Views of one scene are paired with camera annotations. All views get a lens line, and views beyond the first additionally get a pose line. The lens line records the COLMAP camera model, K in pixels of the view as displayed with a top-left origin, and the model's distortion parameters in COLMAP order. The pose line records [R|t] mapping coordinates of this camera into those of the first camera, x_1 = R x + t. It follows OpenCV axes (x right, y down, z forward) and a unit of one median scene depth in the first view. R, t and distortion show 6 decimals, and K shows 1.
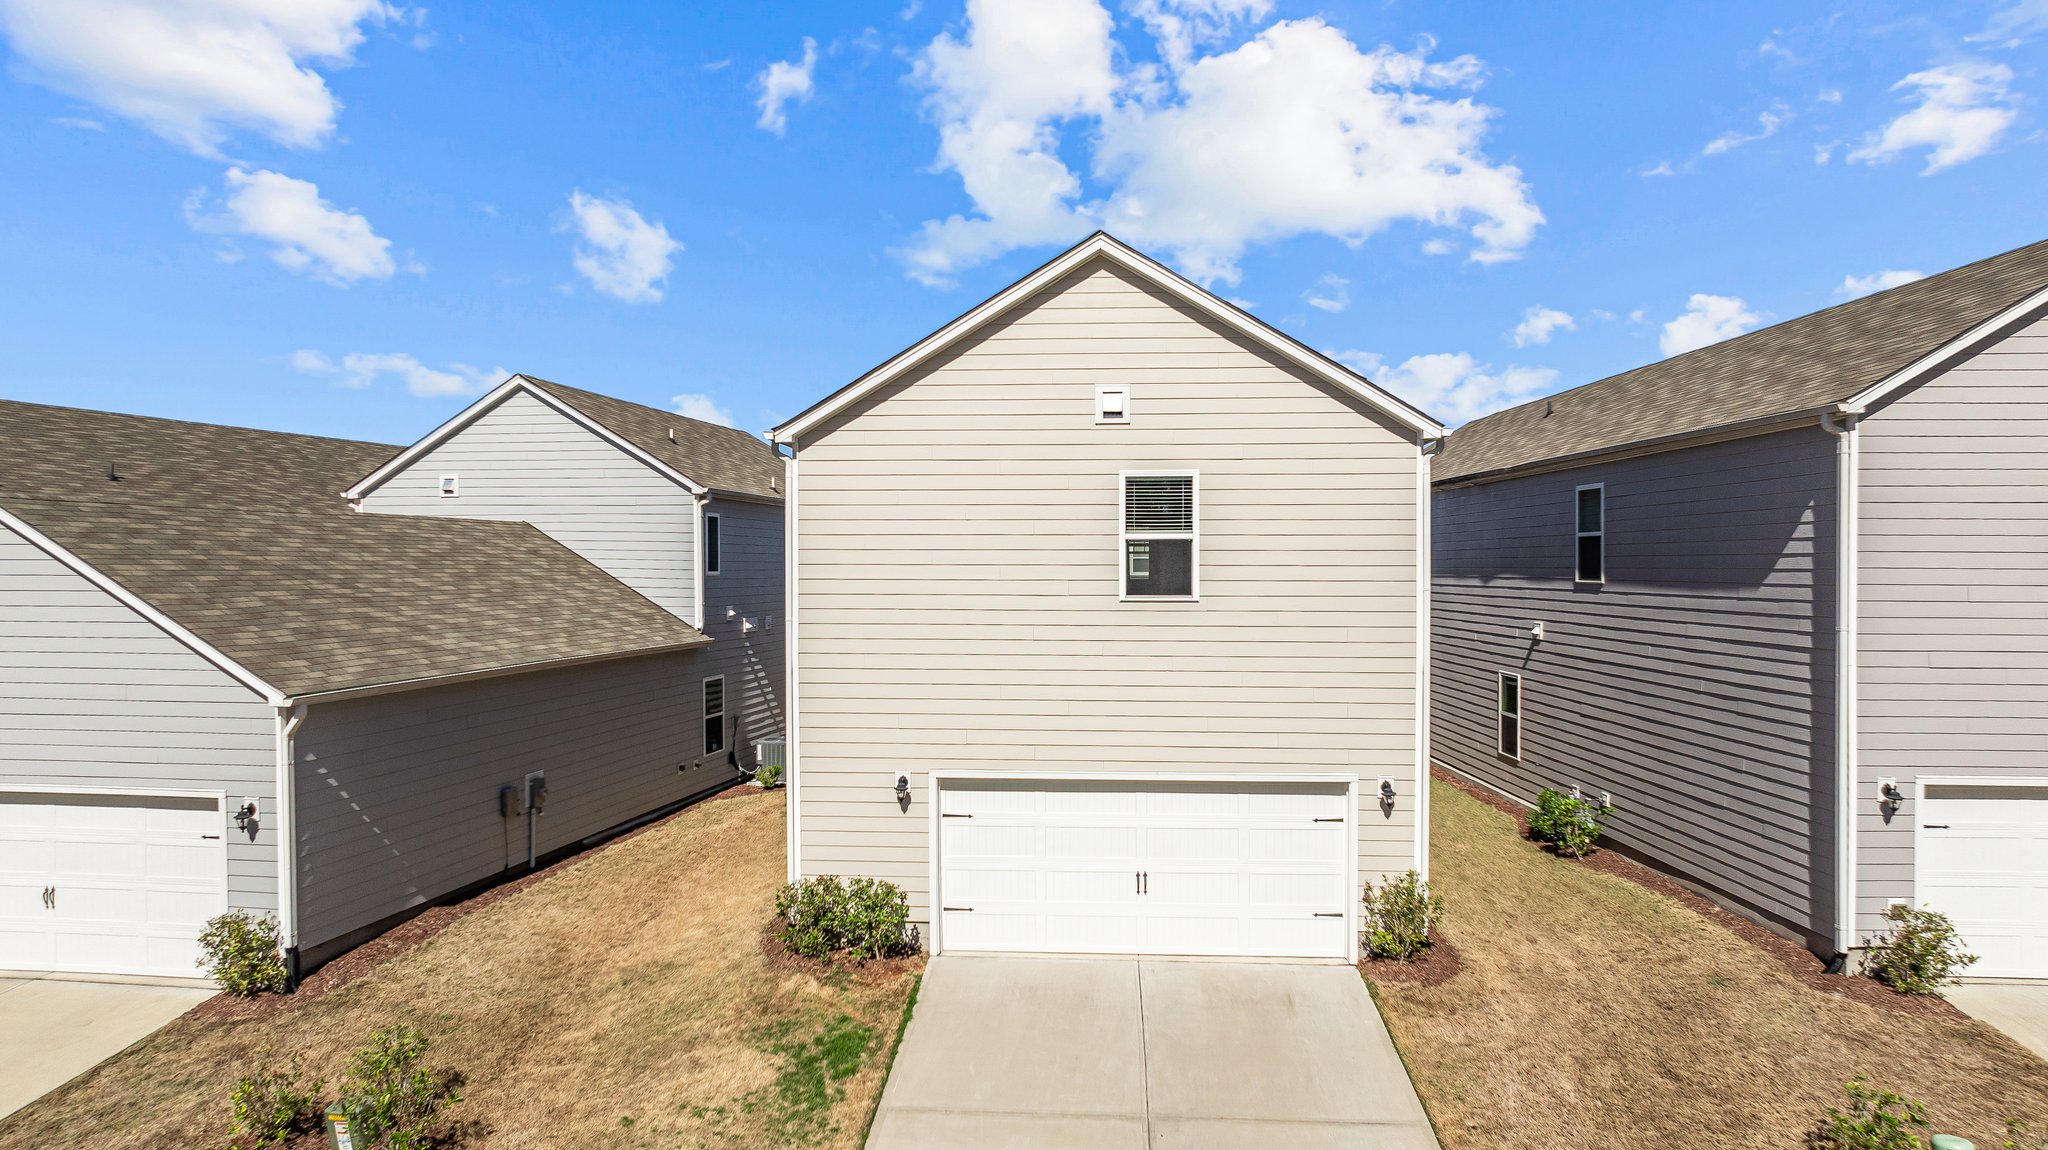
lens RADIAL K [[1256.3, 0, 1036.7], [0, 1256.3, 588.3], [0, 0, 1]] dist [-0.023690, 0.027064]
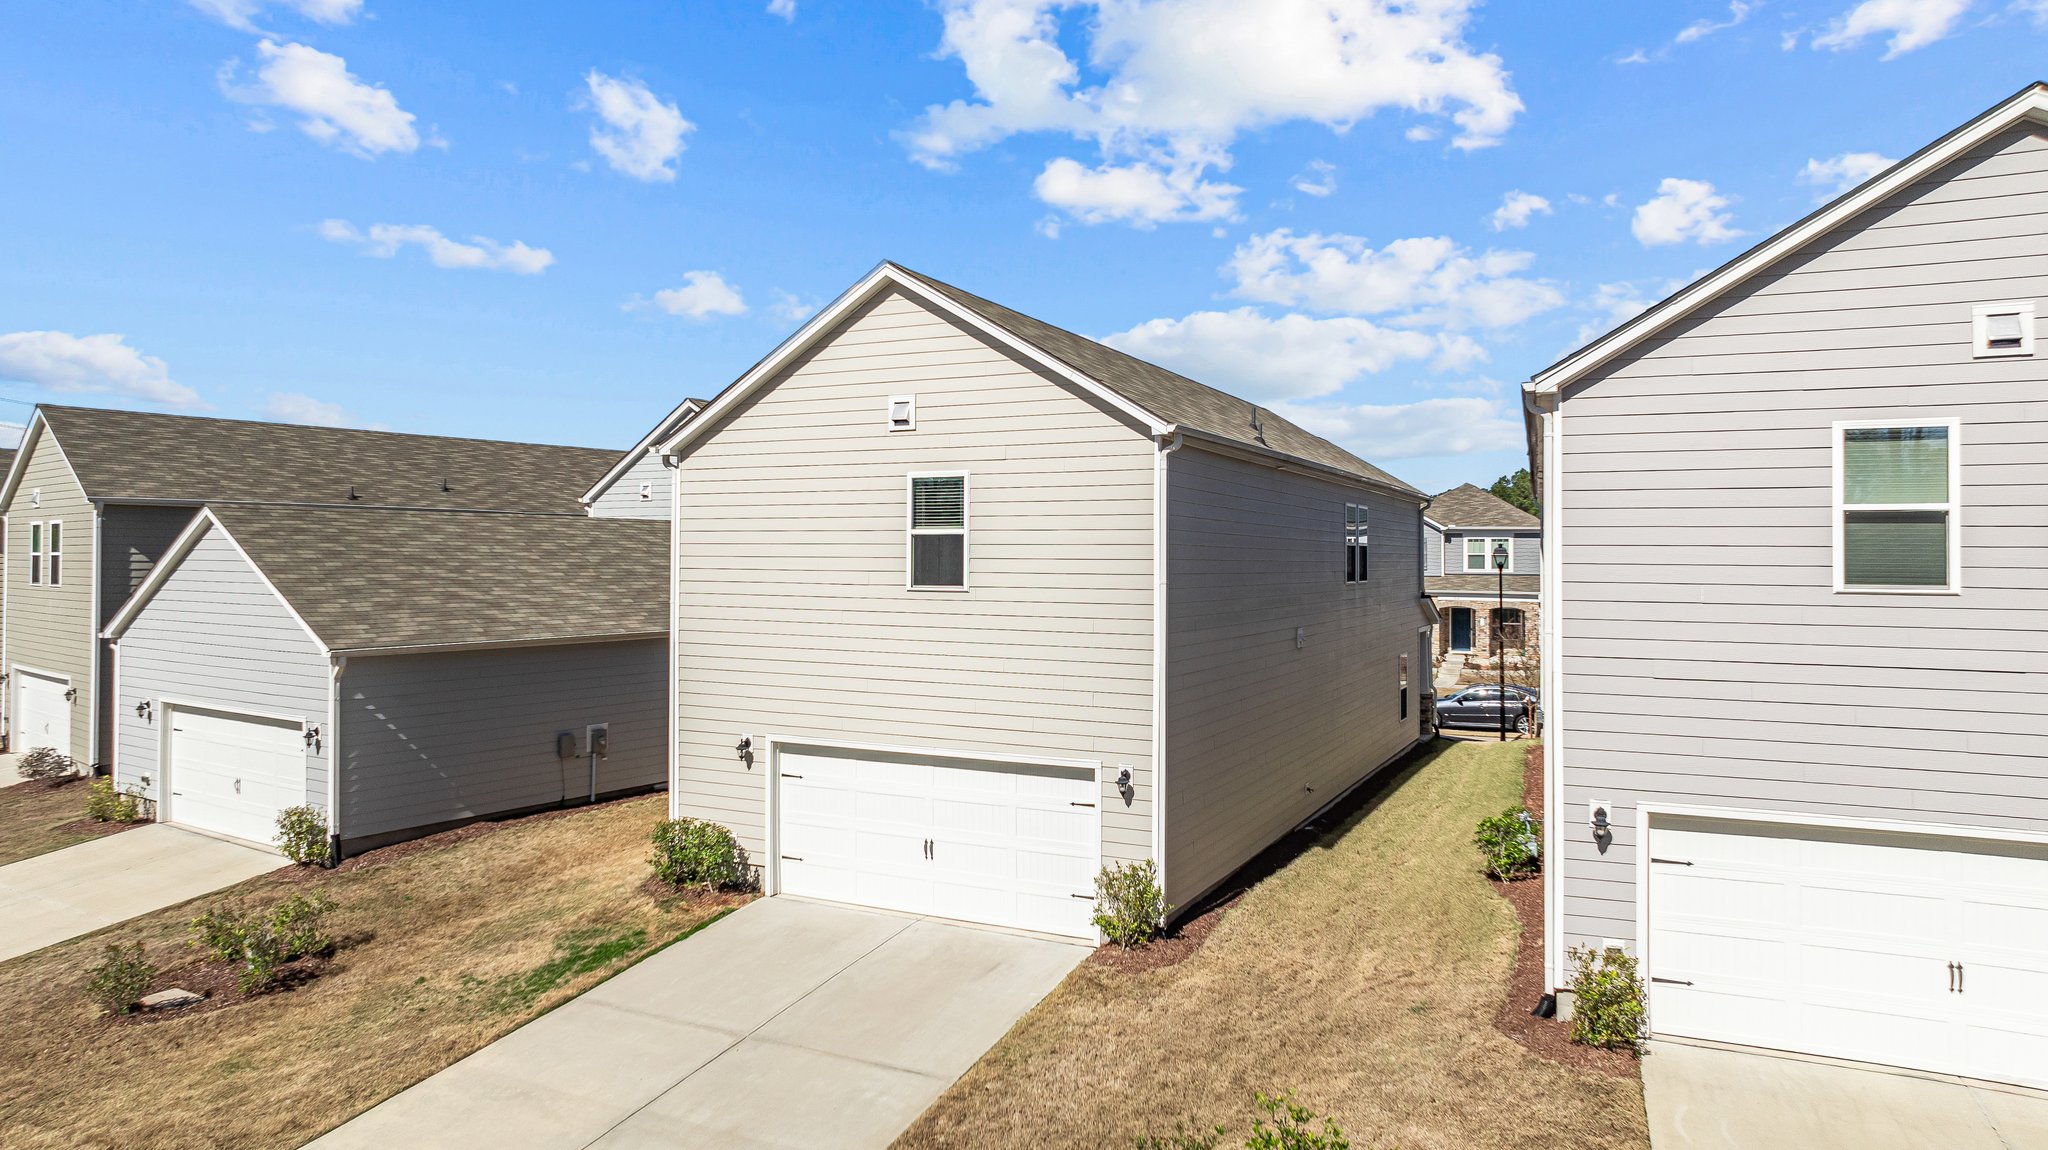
lens RADIAL K [[1270.4, 0, 1025.7], [0, 1270.4, 553.6], [0, 0, 1]] dist [-0.006733, -0.000121]
pose [[0.922102, 0.003373, -0.386933, 0.780001], [-0.012658, 0.999690, -0.021452, 0.000727], [0.386741, 0.024679, 0.921858, 0.011440]]
